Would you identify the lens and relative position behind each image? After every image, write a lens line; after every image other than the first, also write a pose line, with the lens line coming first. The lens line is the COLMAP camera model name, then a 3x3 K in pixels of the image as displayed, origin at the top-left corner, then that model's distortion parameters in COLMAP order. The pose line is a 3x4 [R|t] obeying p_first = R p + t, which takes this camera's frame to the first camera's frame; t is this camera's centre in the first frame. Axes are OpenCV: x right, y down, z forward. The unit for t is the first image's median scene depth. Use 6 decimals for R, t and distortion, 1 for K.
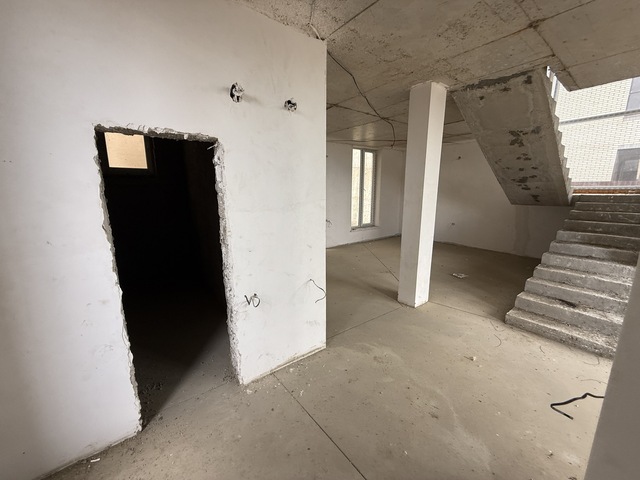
lens RADIAL K [[255.1, 0, 318.5], [0, 255.1, 240.2], [0, 0, 1]] dist [0.000172, -0.000081]
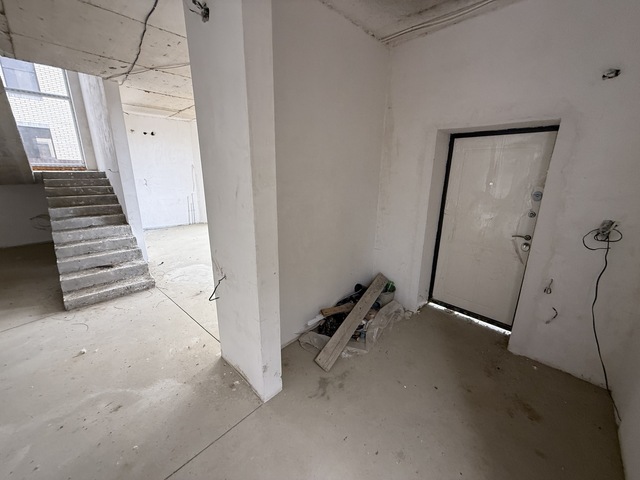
lens RADIAL K [[255.1, 0, 319.0], [0, 255.1, 240.6], [0, 0, 1]] dist [0.000172, -0.000081]
pose [[-0.149734, -0.260881, 0.953688, -0.255543], [0.177487, 0.941802, 0.285496, -0.024485], [-0.972665, 0.212016, -0.094717, 0.142448]]
